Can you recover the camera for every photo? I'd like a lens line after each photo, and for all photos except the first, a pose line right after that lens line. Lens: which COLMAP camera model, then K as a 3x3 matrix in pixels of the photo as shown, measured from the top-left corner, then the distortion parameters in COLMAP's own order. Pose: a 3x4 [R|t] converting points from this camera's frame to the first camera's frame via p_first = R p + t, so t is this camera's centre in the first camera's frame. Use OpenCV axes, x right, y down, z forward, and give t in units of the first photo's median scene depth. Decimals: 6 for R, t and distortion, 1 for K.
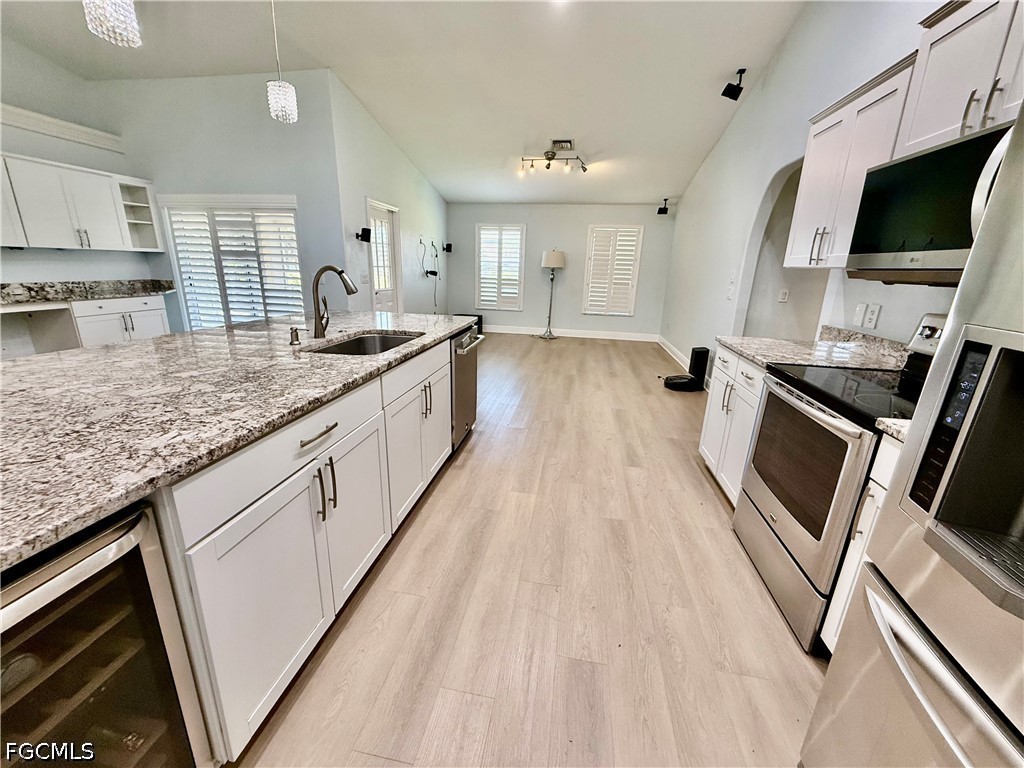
lens RADIAL K [[408.5, 0, 509.5], [0, 408.5, 383.0], [0, 0, 1]] dist [-0.000501, 0.000591]
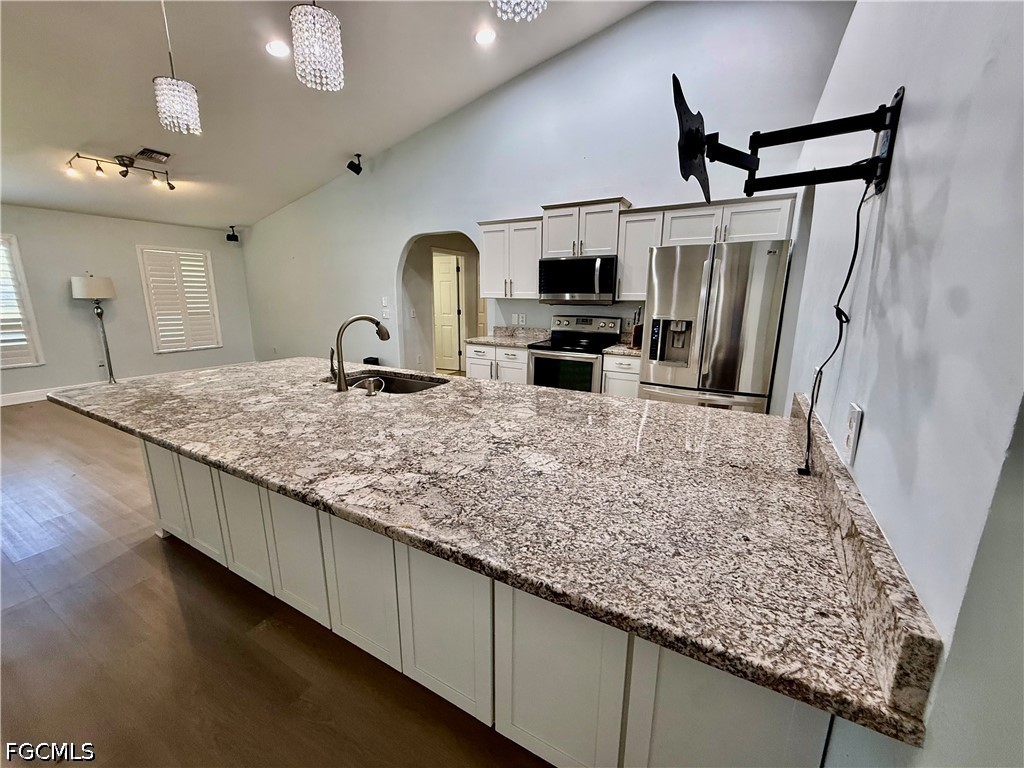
lens RADIAL K [[408.5, 0, 509.3], [0, 408.5, 383.0], [0, 0, 1]] dist [-0.000501, 0.000591]
pose [[0.343635, -0.227527, 0.911124, -0.752999], [0.263951, 0.954496, 0.138807, -0.099037], [-0.901246, 0.192793, 0.388055, 0.173874]]
